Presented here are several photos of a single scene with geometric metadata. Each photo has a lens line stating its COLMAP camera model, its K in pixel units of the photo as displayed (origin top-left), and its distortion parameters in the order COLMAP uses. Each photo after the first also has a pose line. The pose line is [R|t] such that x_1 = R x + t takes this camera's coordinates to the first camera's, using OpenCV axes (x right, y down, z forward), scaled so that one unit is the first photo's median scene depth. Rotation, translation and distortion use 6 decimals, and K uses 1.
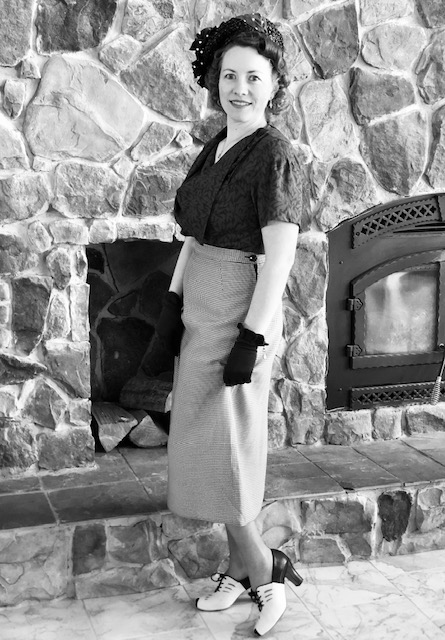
lens RADIAL K [[1034.5, 0, 207.5], [0, 1034.5, 323.0], [0, 0, 1]] dist [0.047395, 0.000000]
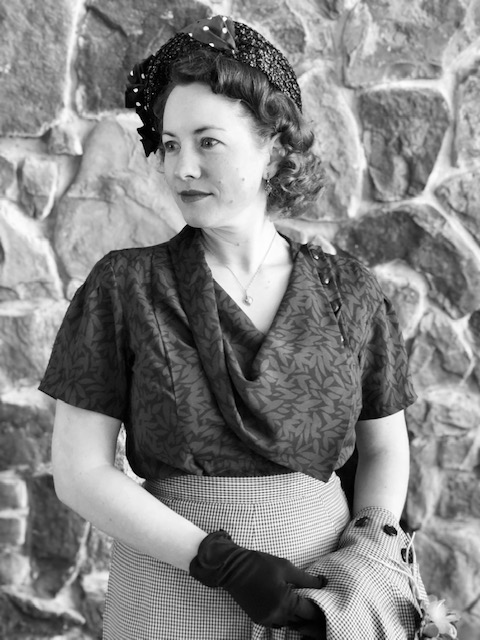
lens RADIAL K [[976.2, 0, 238.0], [0, 976.2, 311.3], [0, 0, 1]] dist [0.046390, 0.000000]
pose [[0.972368, 0.026062, -0.231996, 0.065483], [-0.041979, 0.997071, -0.063937, -0.109466], [0.229650, 0.071909, 0.970613, 0.463157]]
